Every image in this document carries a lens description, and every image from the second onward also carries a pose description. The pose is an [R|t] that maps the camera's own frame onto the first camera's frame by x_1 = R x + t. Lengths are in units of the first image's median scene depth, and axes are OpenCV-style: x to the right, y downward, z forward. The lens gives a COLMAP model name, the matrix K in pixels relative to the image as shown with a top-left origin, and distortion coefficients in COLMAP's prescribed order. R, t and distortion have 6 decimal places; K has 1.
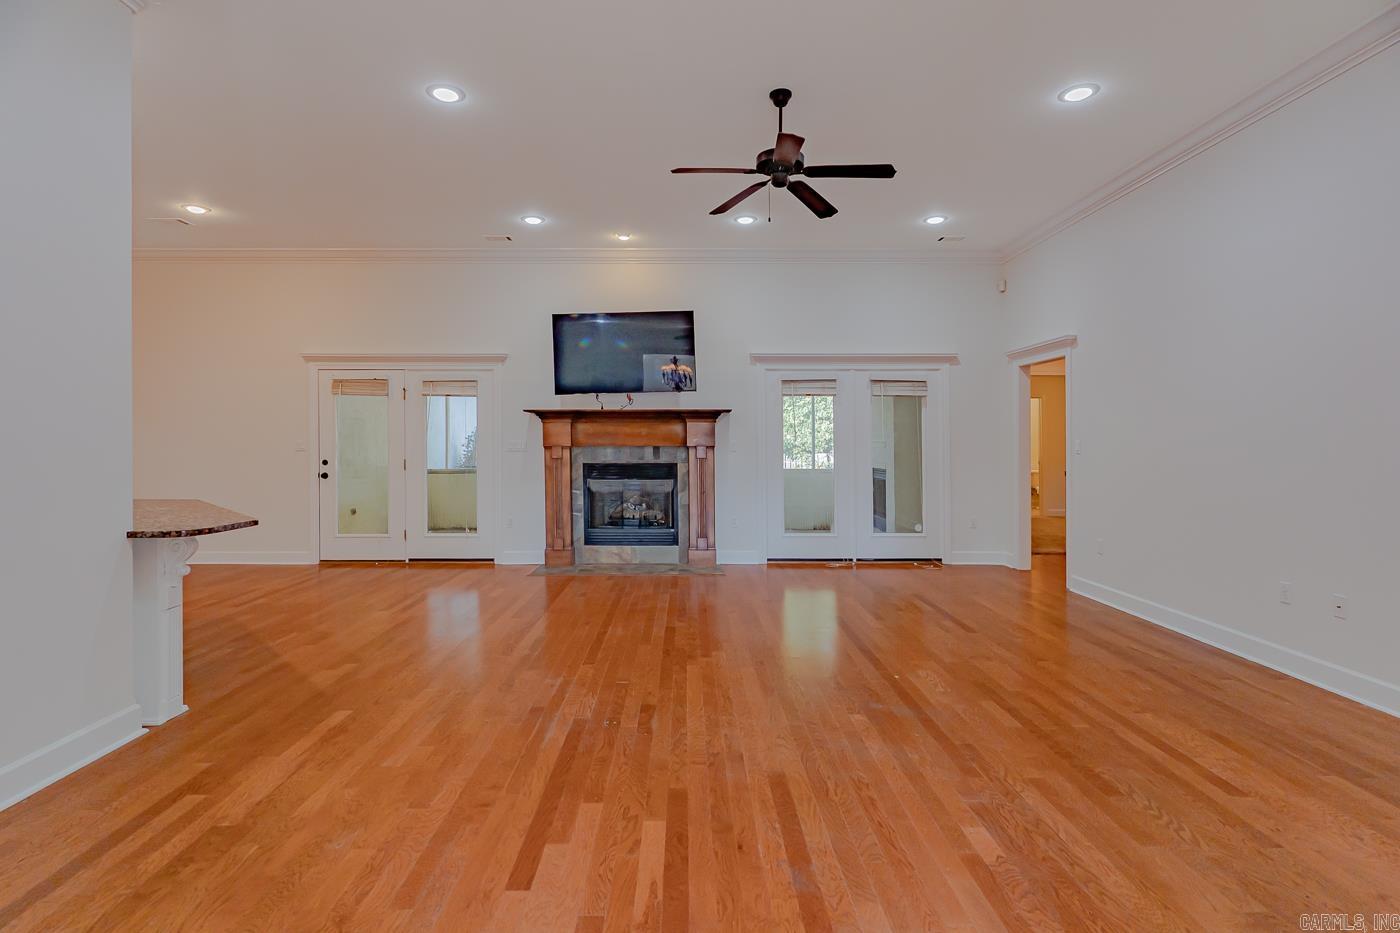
lens RADIAL K [[676.3, 0, 700.6], [0, 676.3, 436.1], [0, 0, 1]] dist [0.000234, 0.000081]
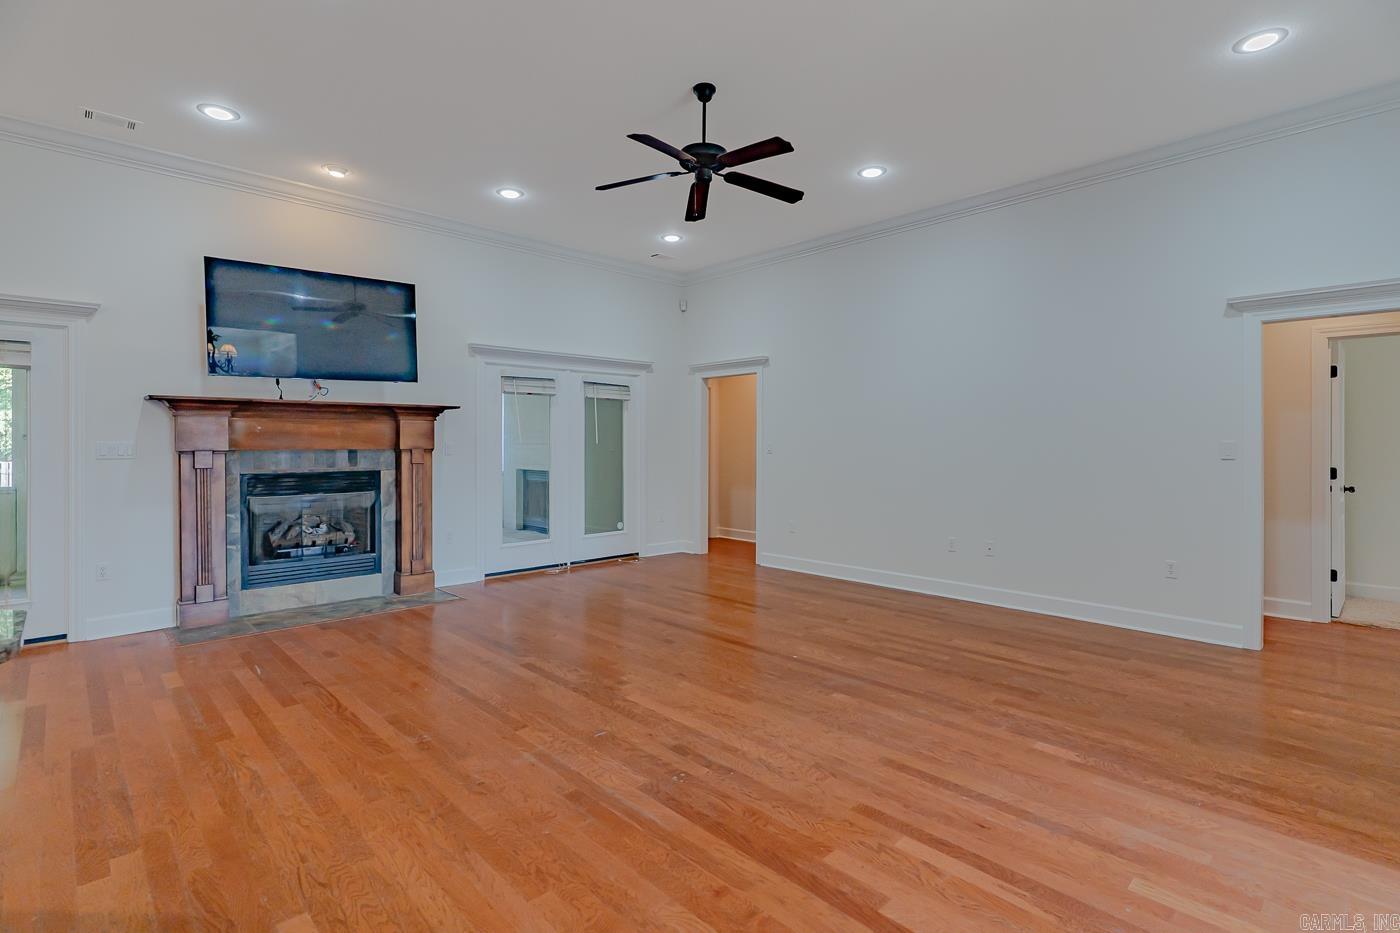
lens RADIAL K [[666.8, 0, 700.6], [0, 666.8, 440.3], [0, 0, 1]] dist [0.001556, 0.000495]
pose [[0.732582, 0.002324, 0.680675, -0.302495], [-0.005401, 0.999983, 0.002399, 0.000243], [-0.680657, -0.005433, 0.732582, 0.164907]]
